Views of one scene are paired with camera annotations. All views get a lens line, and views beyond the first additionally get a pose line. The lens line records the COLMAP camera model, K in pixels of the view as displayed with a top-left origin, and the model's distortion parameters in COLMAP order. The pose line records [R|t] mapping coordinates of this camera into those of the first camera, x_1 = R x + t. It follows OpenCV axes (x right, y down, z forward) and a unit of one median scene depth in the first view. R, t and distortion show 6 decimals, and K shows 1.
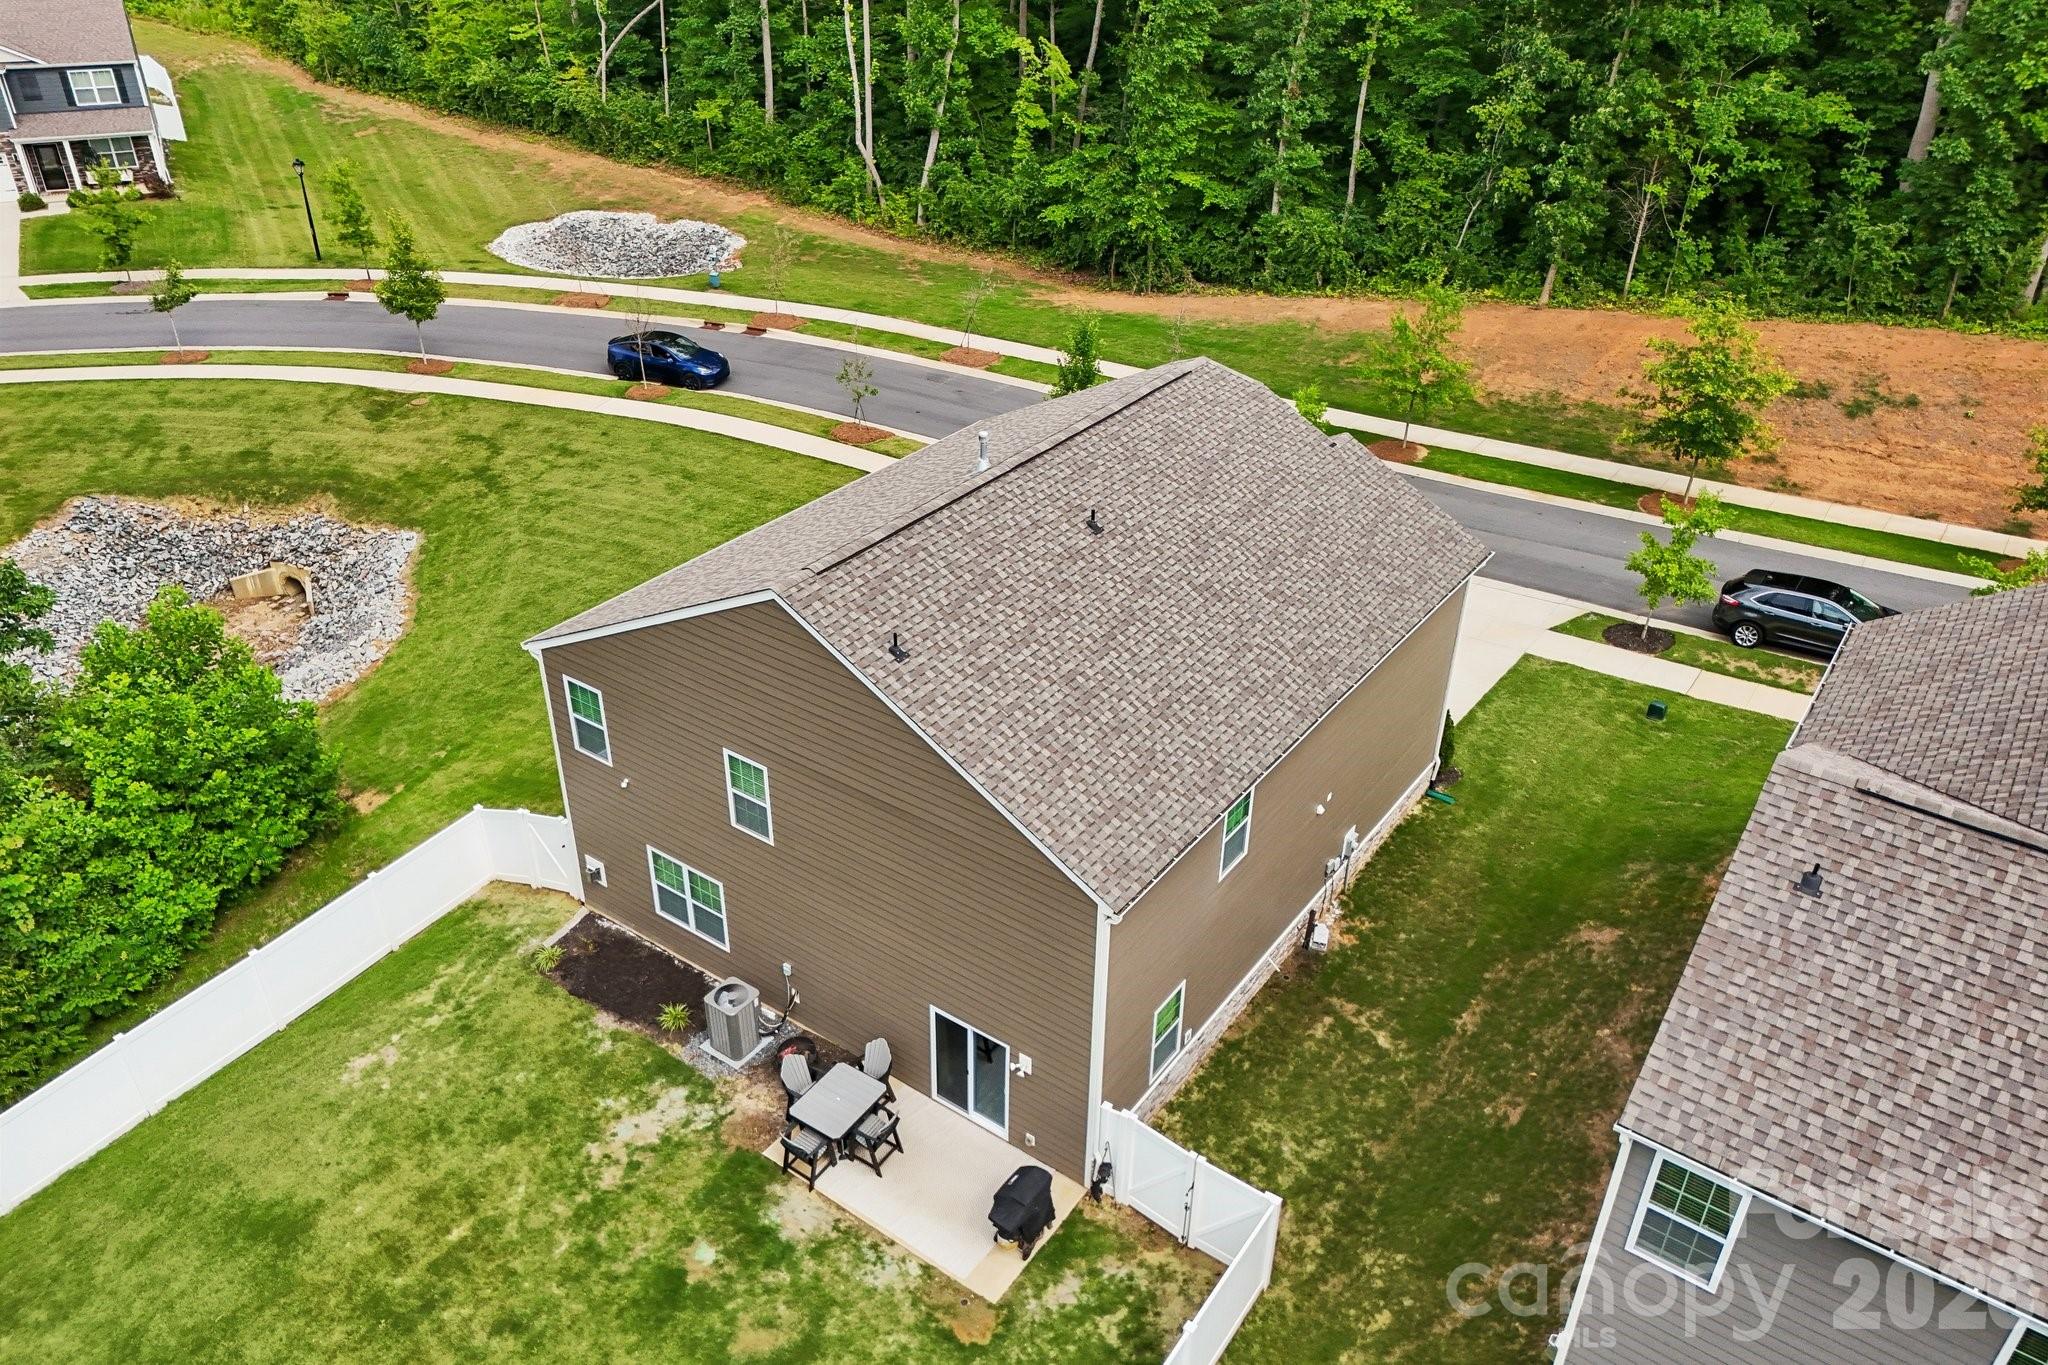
lens RADIAL K [[1519.0, 0, 1022.9], [0, 1519.0, 675.3], [0, 0, 1]] dist [0.032913, -0.010062]
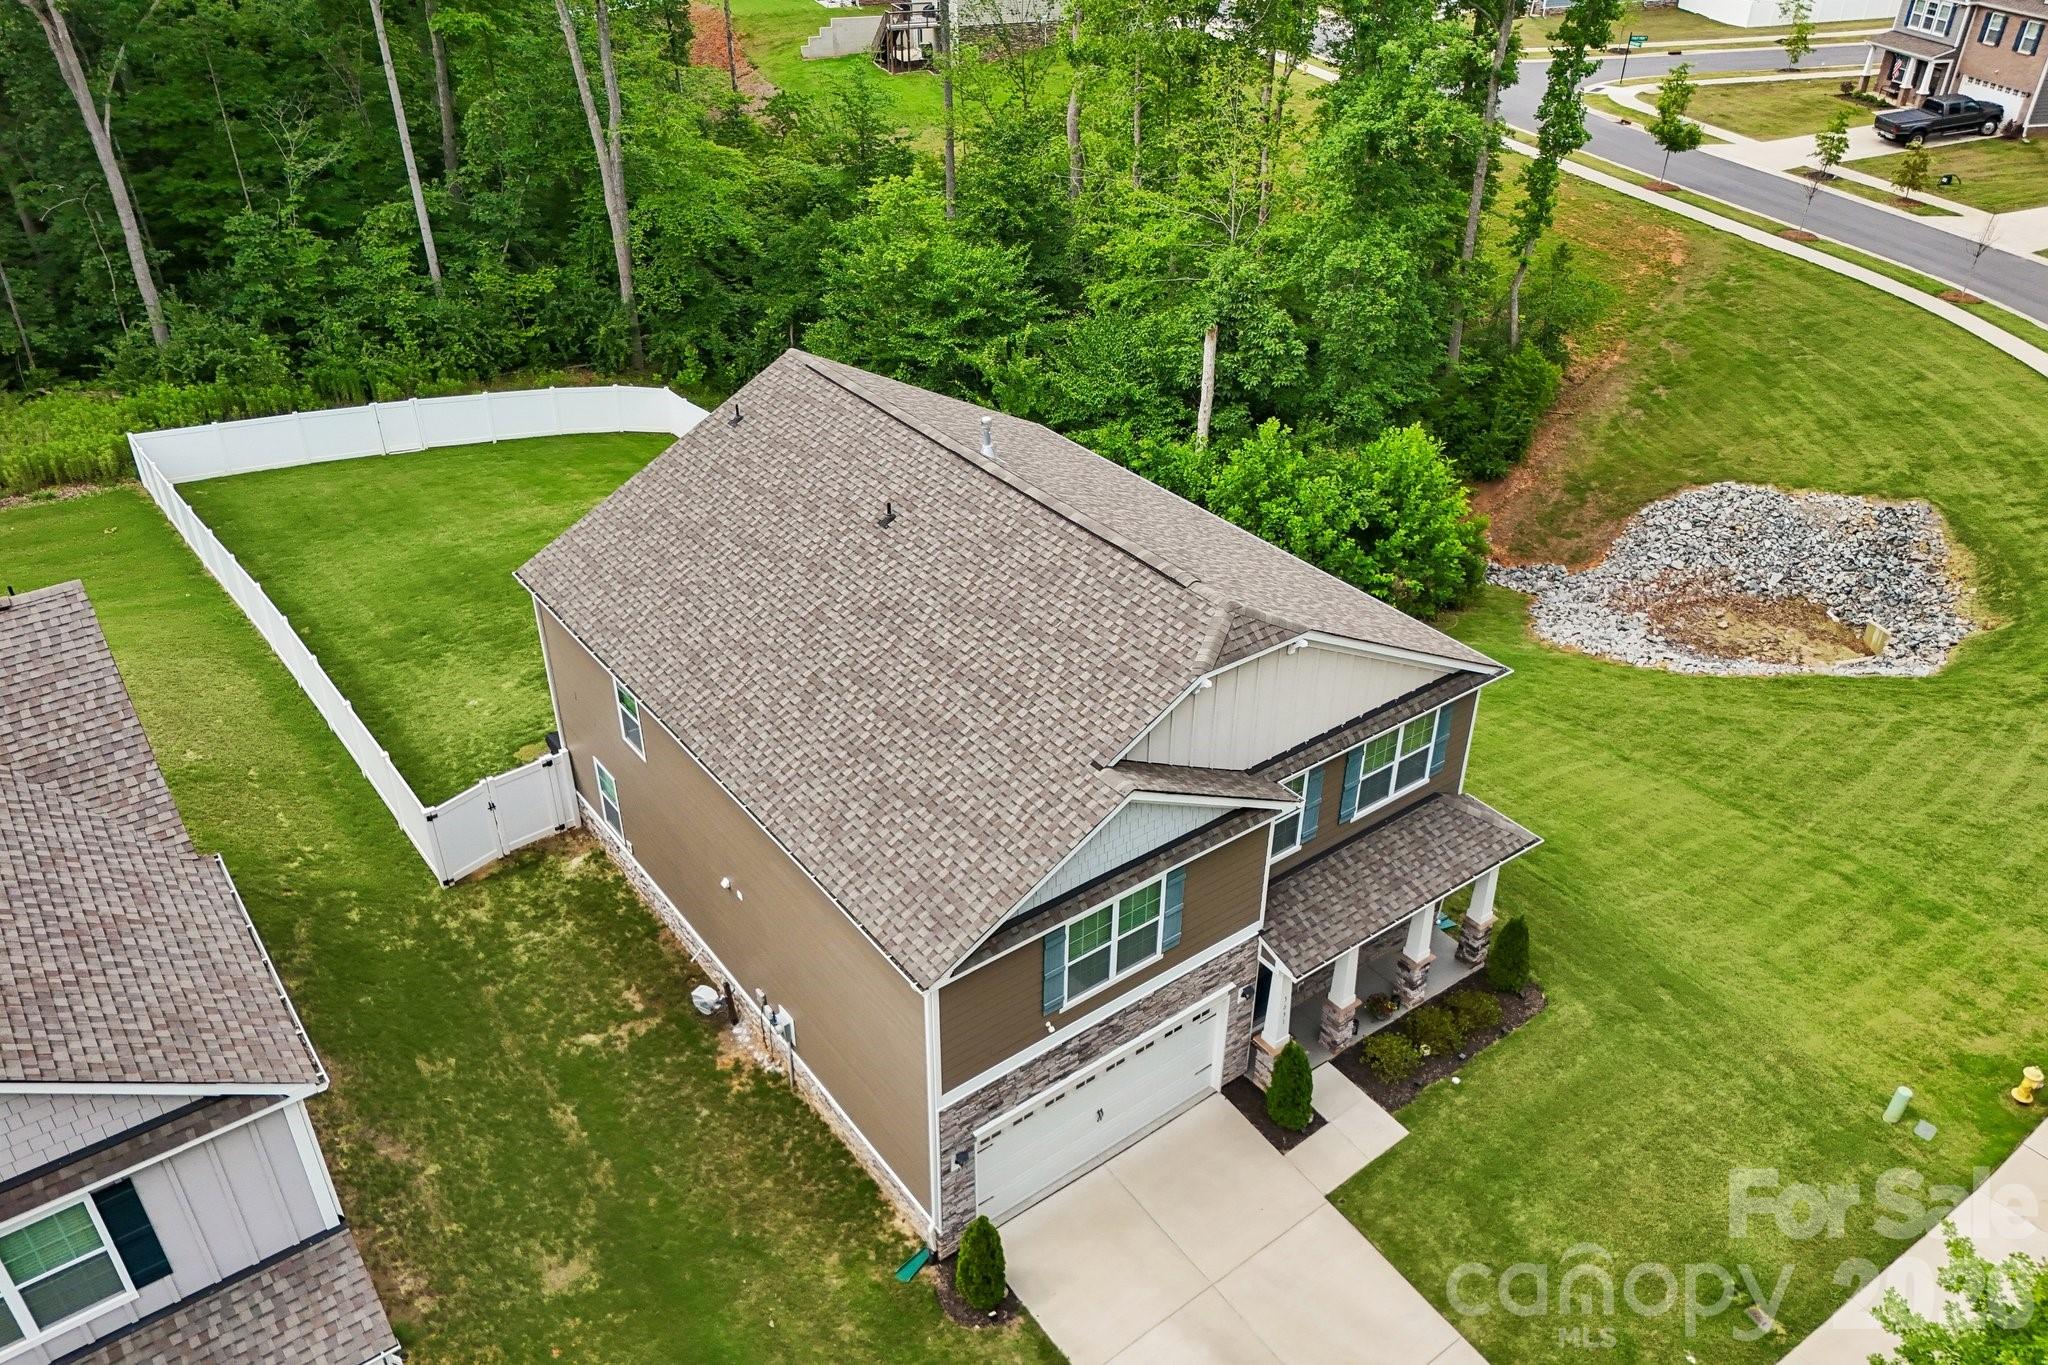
lens RADIAL K [[1519.0, 0, 1021.9], [0, 1519.0, 684.8], [0, 0, 1]] dist [0.032913, -0.010062]
pose [[-0.310683, 0.487993, -0.815683, 0.863779], [-0.497136, 0.647996, 0.577024, -0.632044], [0.810143, 0.584777, 0.041278, 1.079332]]
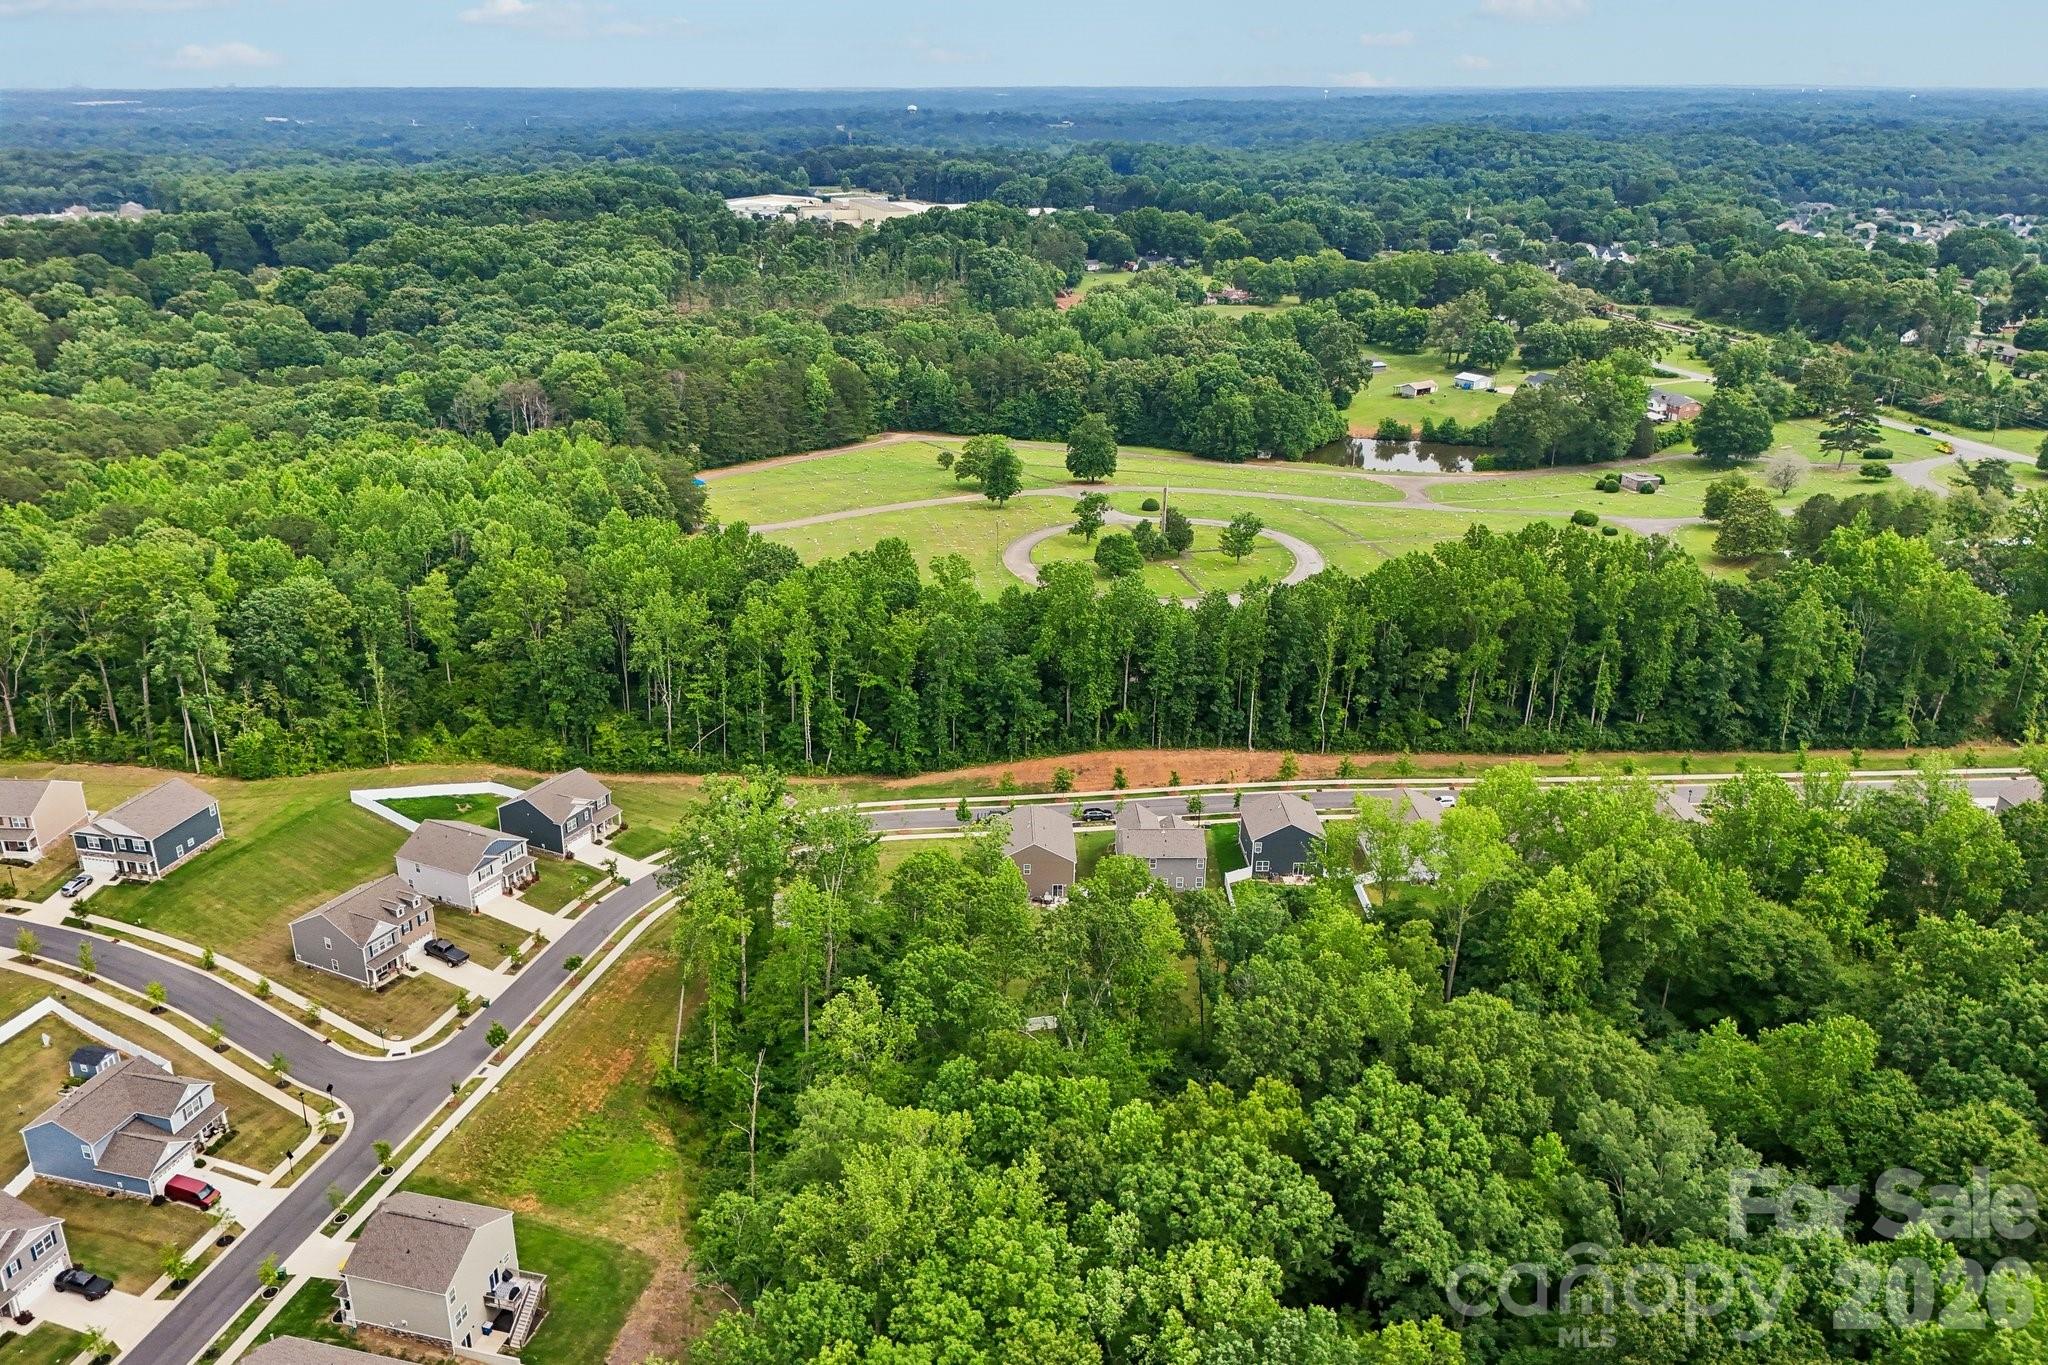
lens RADIAL K [[1519.0, 0, 1021.7], [0, 1519.0, 682.8], [0, 0, 1]] dist [0.032913, -0.010062]
pose [[0.792063, -0.236526, 0.562754, -1.843111], [0.320559, 0.945705, -0.053699, -0.184280], [-0.519498, 0.222929, 0.824878, -2.431856]]
